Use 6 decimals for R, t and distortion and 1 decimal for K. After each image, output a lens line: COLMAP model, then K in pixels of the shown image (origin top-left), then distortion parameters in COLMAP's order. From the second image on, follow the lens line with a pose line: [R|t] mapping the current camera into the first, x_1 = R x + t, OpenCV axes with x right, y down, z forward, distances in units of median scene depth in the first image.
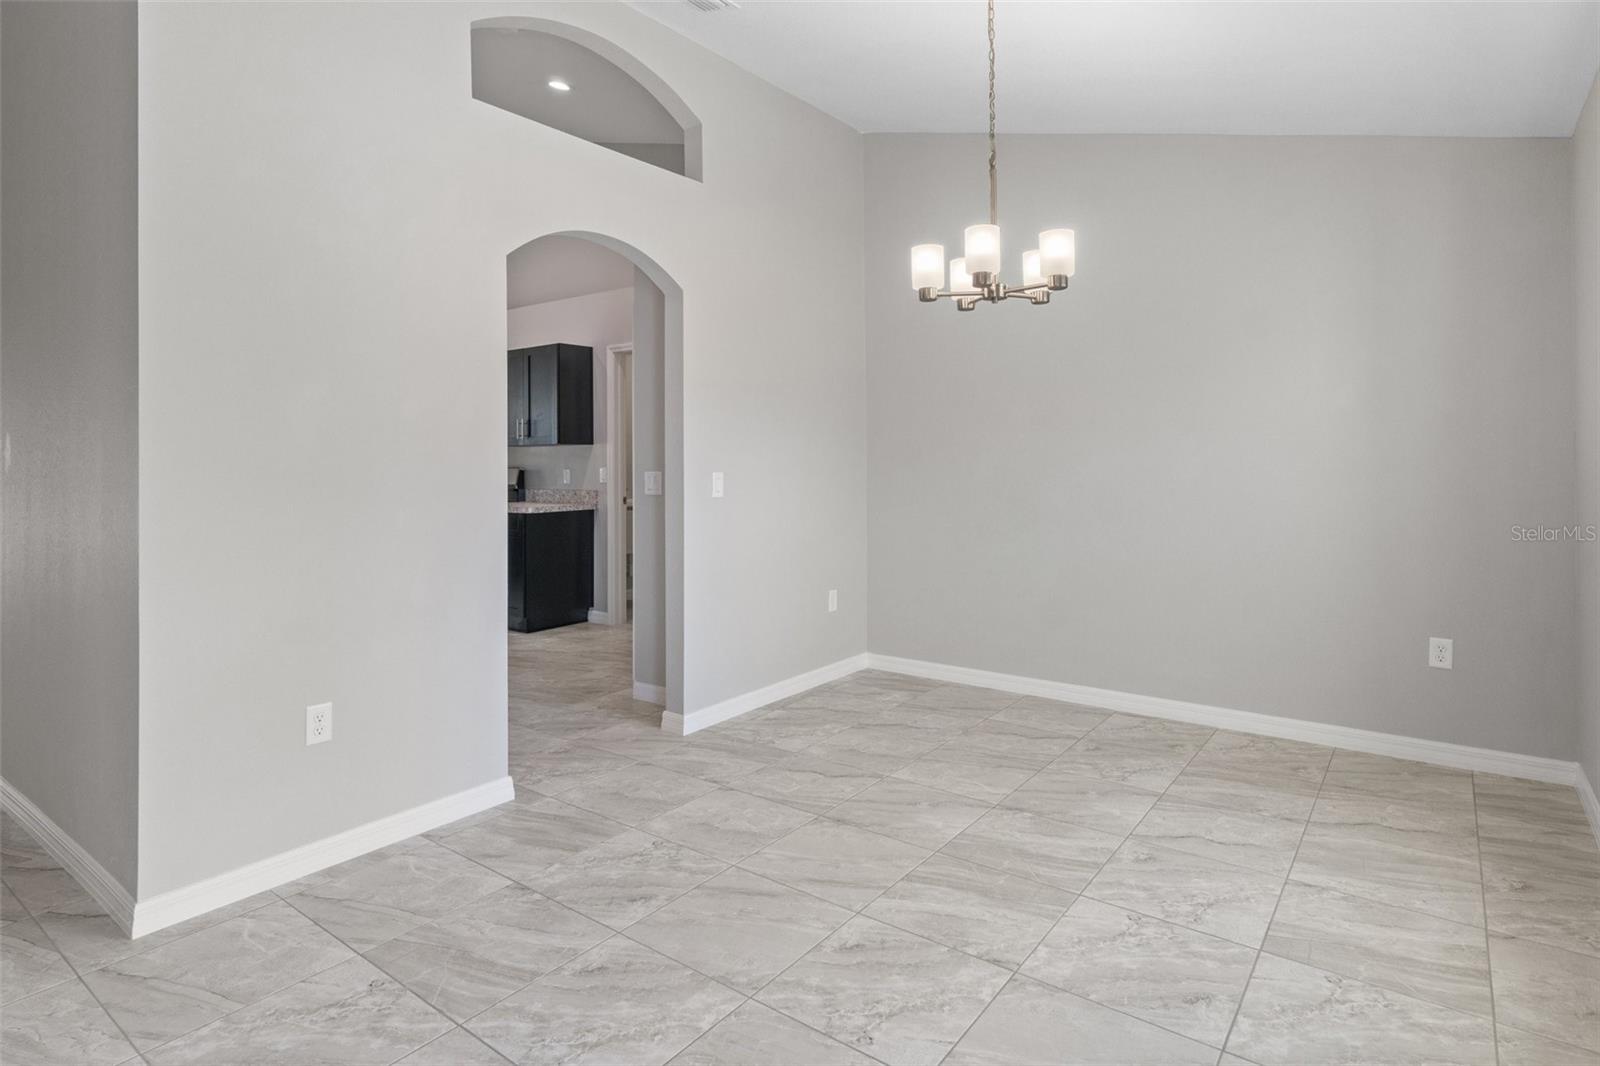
lens RADIAL K [[858.3, 0, 767.9], [0, 858.3, 504.4], [0, 0, 1]] dist [0.014798, -0.004954]
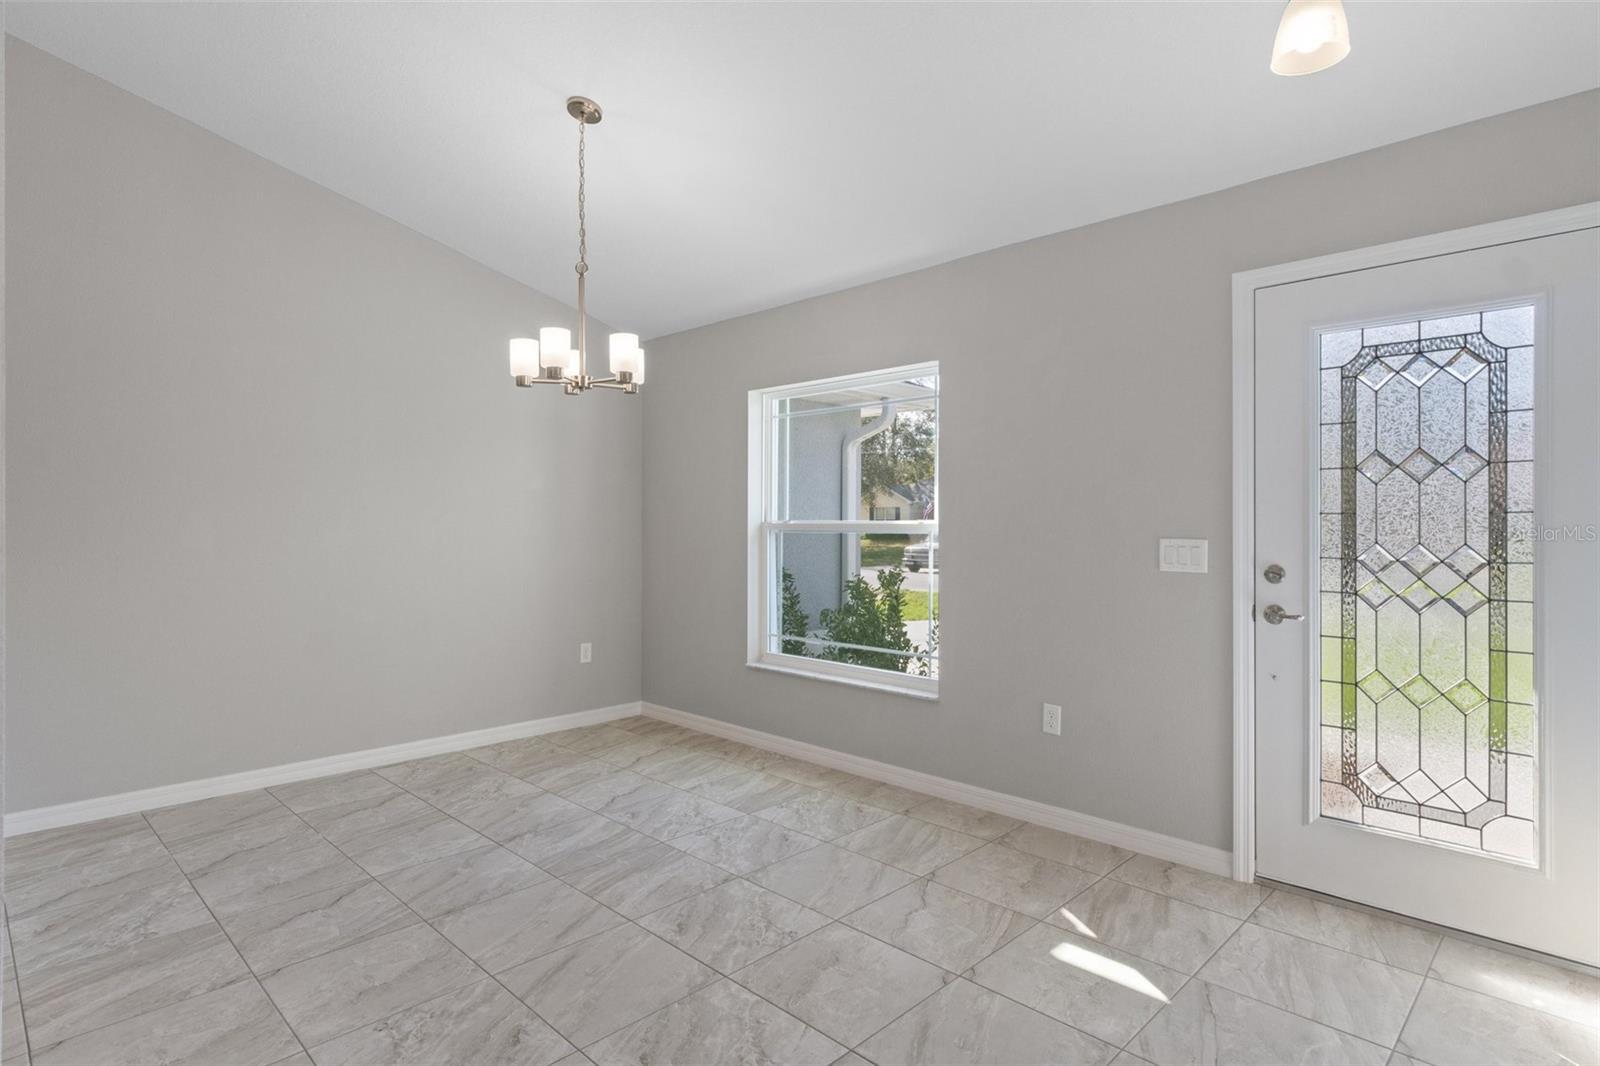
lens RADIAL K [[858.3, 0, 803.2], [0, 858.3, 528.1], [0, 0, 1]] dist [0.014798, -0.004954]
pose [[0.092330, 0.003193, 0.995723, -0.915494], [0.041121, 0.999130, -0.007017, -0.034375], [-0.994879, 0.041593, 0.092119, 0.564212]]
